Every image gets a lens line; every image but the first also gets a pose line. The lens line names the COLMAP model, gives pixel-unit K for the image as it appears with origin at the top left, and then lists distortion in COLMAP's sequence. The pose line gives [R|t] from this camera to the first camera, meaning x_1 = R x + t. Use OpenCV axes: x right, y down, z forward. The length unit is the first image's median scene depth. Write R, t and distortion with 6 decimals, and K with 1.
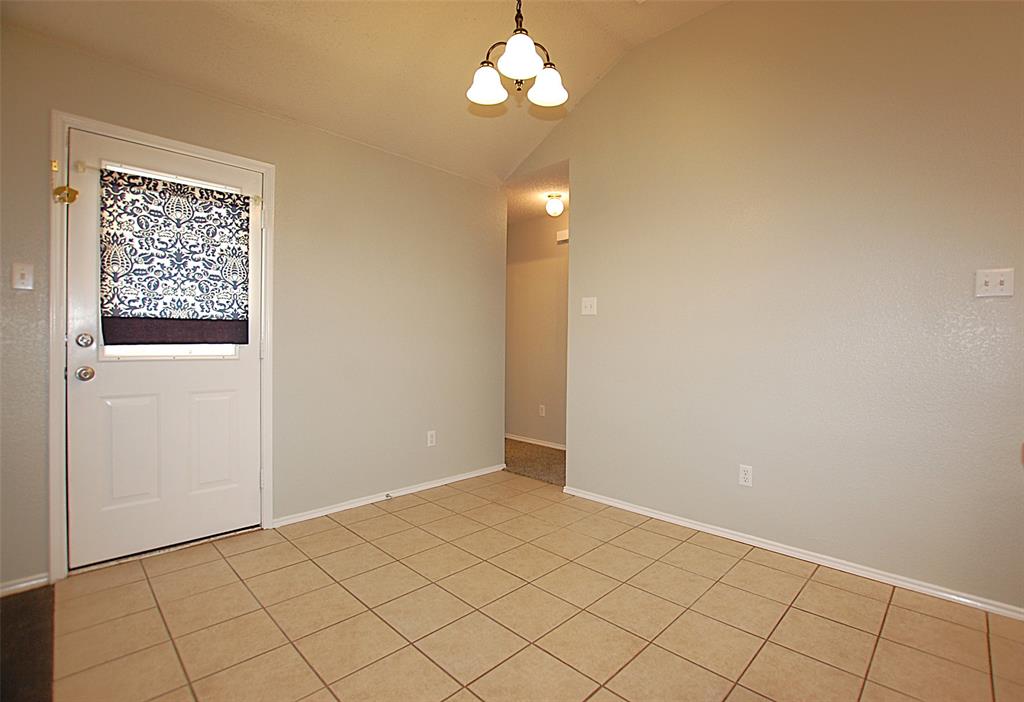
lens RADIAL K [[465.0, 0, 525.5], [0, 465.0, 345.6], [0, 0, 1]] dist [-0.023525, -0.000068]
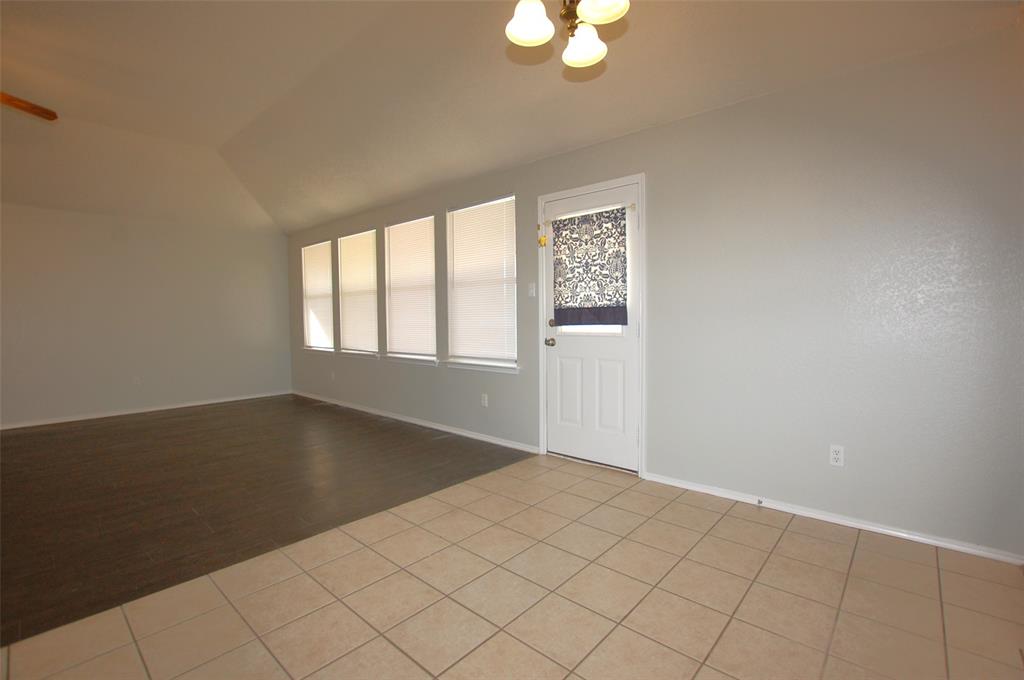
lens RADIAL K [[455.0, 0, 513.0], [0, 455.0, 335.7], [0, 0, 1]] dist [-0.036866, 0.007209]
pose [[0.045420, 0.028426, -0.998563, 0.680035], [0.003837, 0.999583, 0.028630, -0.011389], [0.998961, -0.005132, 0.045292, 0.691798]]
